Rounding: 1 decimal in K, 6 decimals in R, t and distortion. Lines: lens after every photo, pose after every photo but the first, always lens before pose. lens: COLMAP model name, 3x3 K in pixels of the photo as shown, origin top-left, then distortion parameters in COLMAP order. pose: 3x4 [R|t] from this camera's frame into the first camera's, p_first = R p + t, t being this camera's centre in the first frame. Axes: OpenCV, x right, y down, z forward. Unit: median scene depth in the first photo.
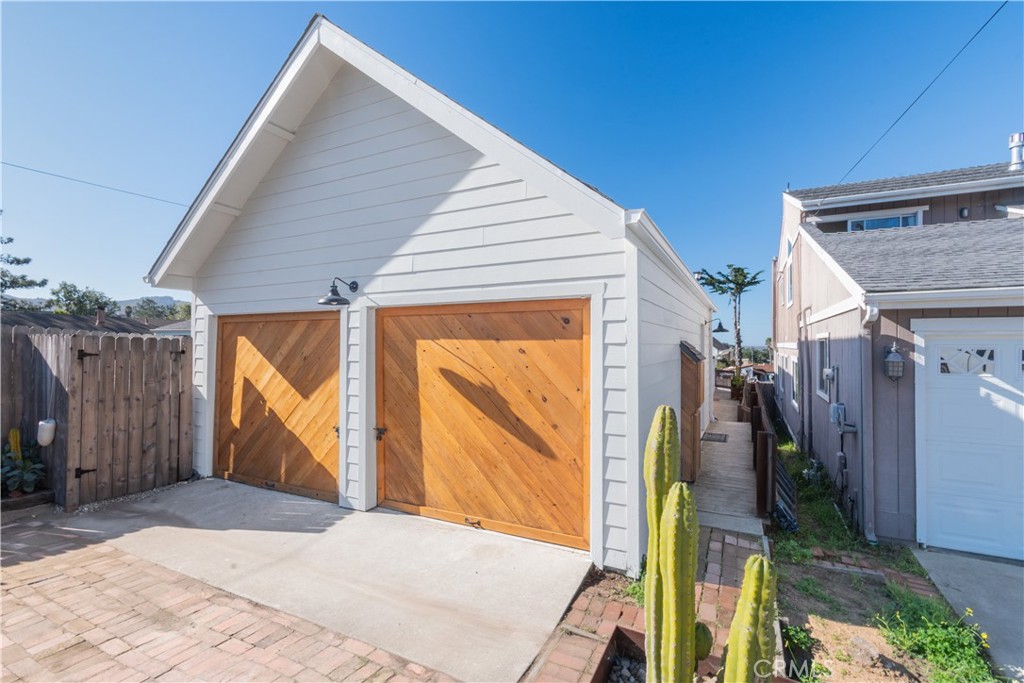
lens RADIAL K [[460.9, 0, 512.0], [0, 460.9, 341.5], [0, 0, 1]] dist [0.001233, -0.000168]
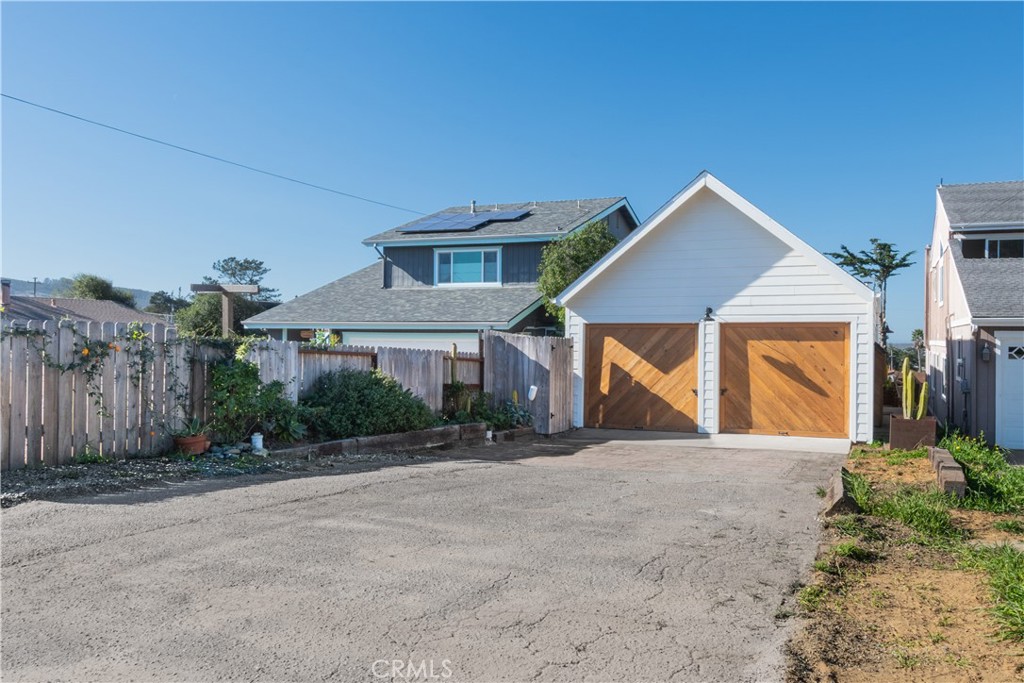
lens RADIAL K [[991.0, 0, 512.0], [0, 991.0, 341.5], [0, 0, 1]] dist [0.001327, -0.005720]
pose [[0.992465, 0.004495, 0.122449, -1.545314], [-0.005896, 0.999921, 0.011079, -0.036043], [-0.122390, -0.011717, 0.992413, -2.693536]]
